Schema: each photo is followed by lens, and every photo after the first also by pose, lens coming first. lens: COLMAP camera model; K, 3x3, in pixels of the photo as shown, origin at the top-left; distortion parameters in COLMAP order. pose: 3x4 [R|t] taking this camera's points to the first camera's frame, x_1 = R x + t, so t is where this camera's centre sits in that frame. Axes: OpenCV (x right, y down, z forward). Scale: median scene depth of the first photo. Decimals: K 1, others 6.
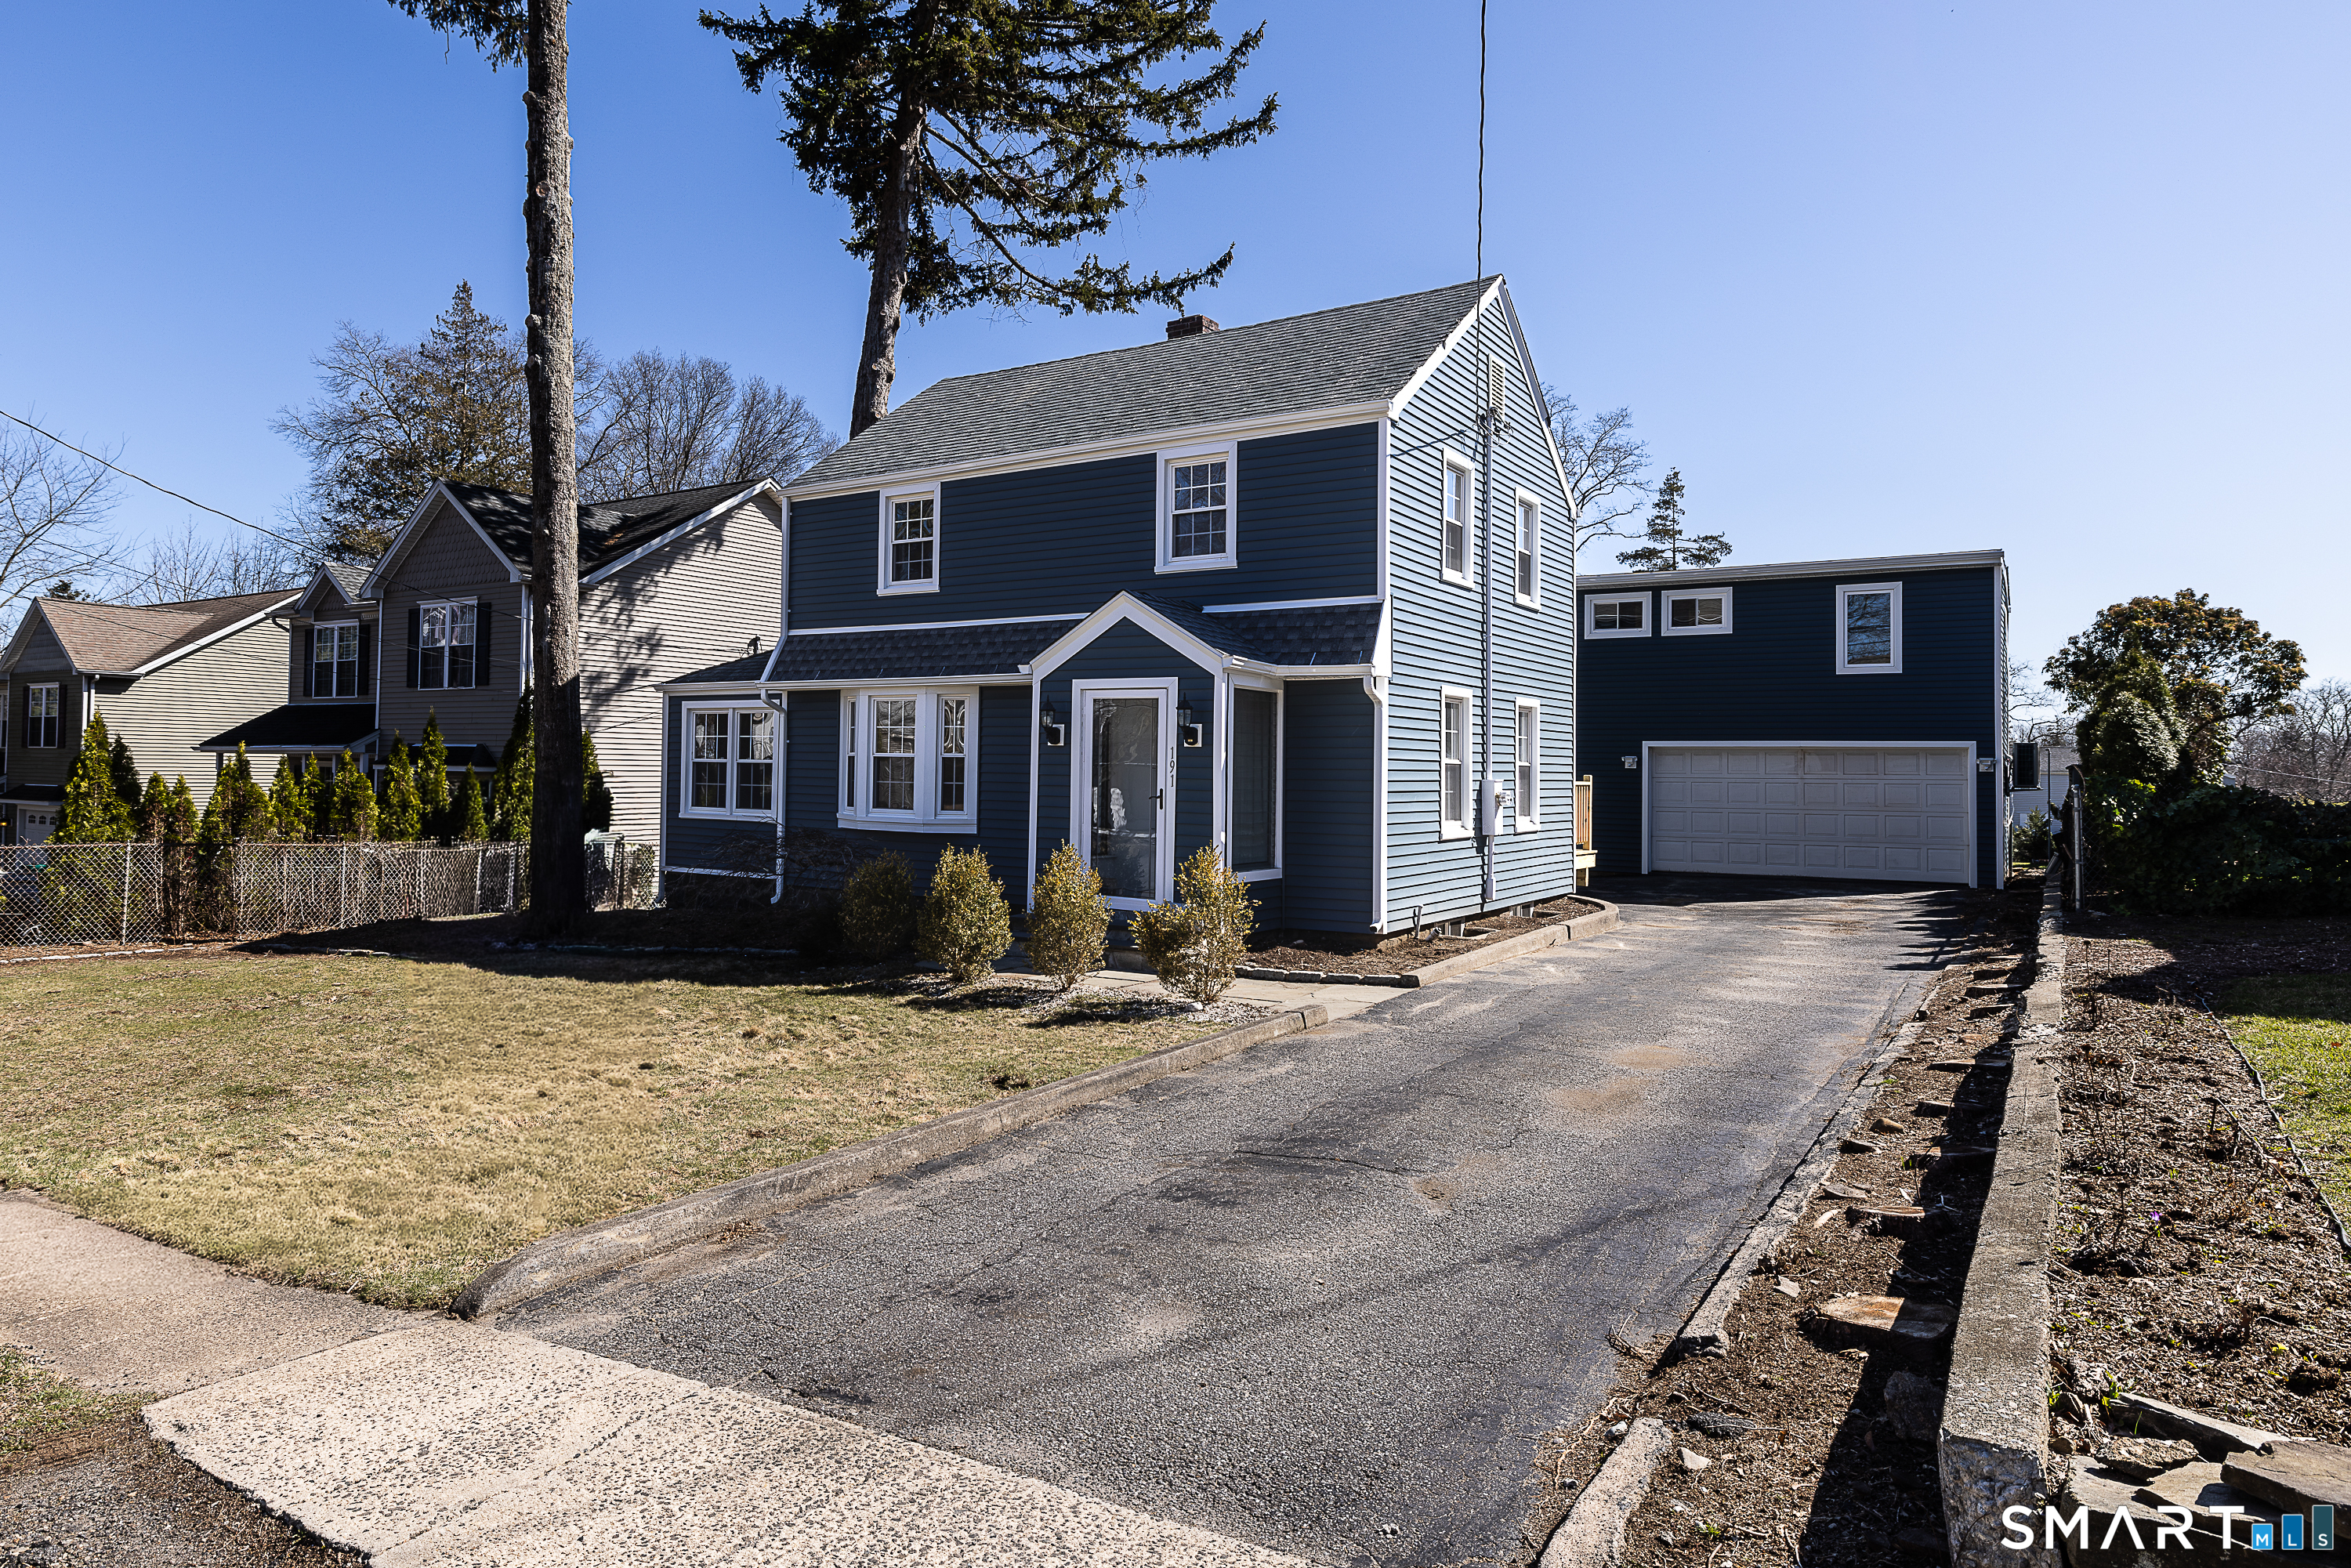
lens RADIAL K [[1351.2, 0, 1147.2], [0, 1351.2, 729.2], [0, 0, 1]] dist [-0.002054, -0.000219]
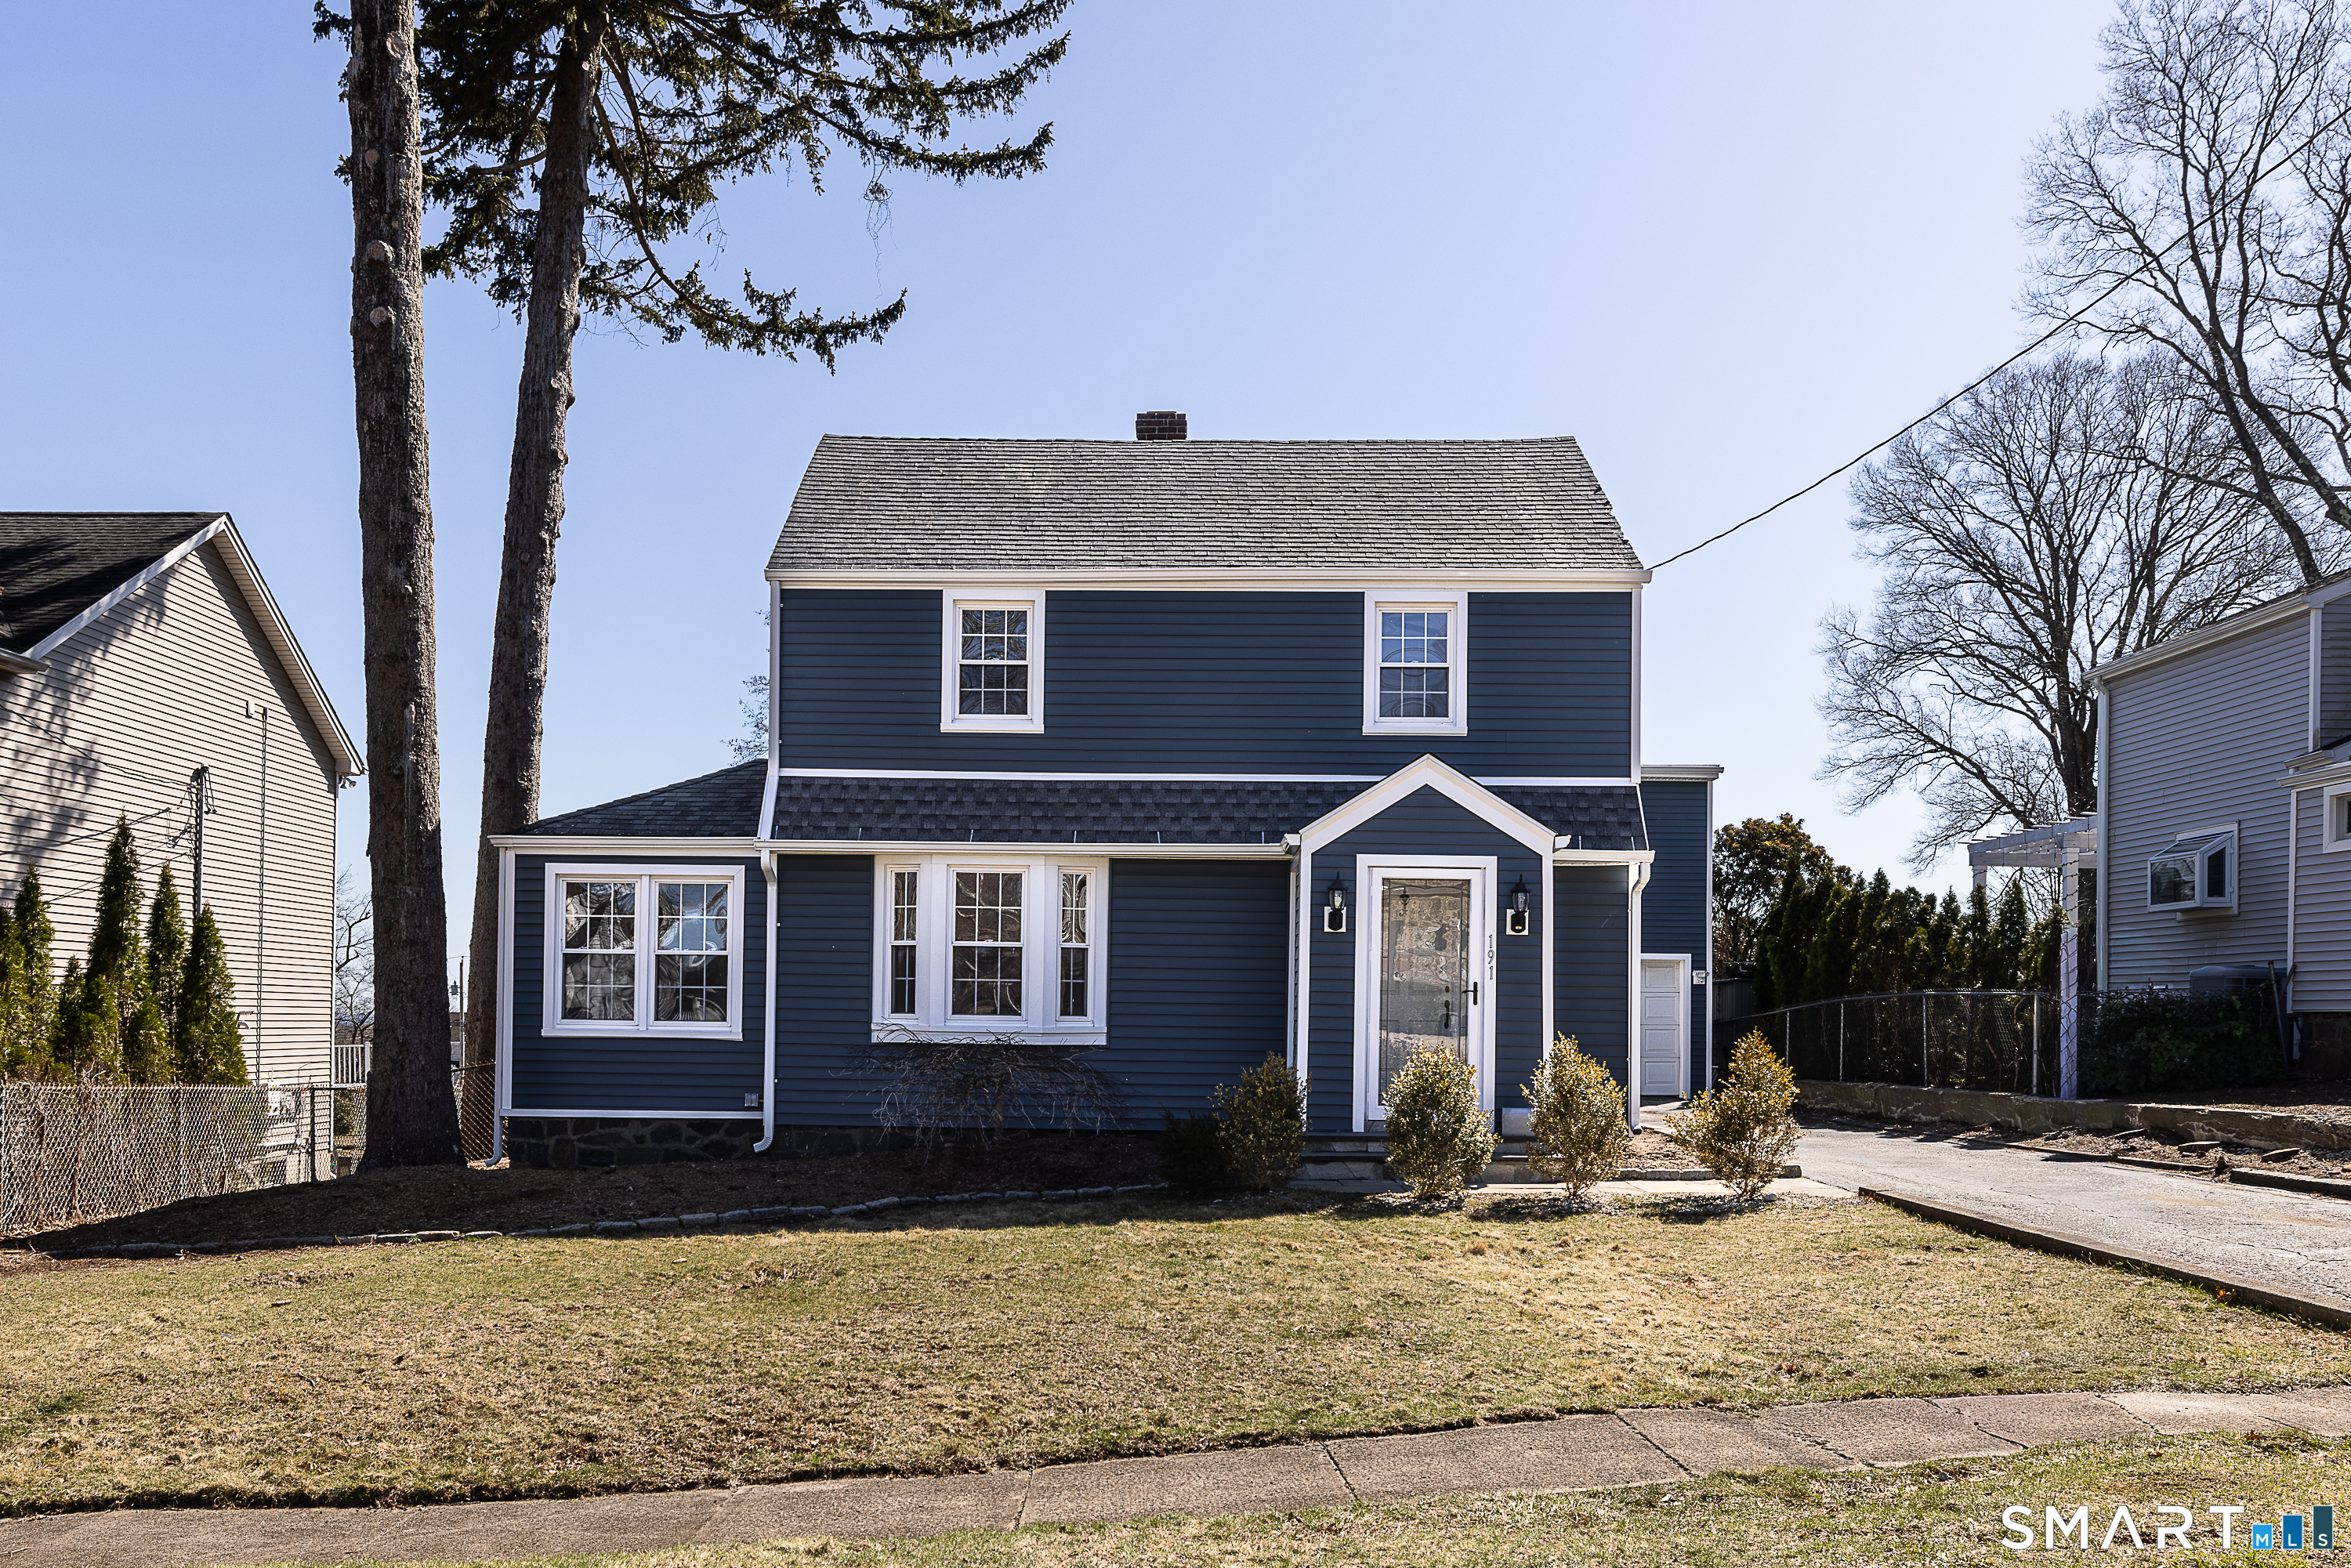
lens RADIAL K [[1836.8, 0, 1142.1], [0, 1836.8, 1003.4], [0, 0, 1]] dist [-0.001180, 0.000221]
pose [[0.846167, -0.001234, 0.532917, -0.655217], [-0.013024, 0.999651, 0.022993, 0.027188], [-0.532759, -0.026397, 0.845855, 0.078062]]
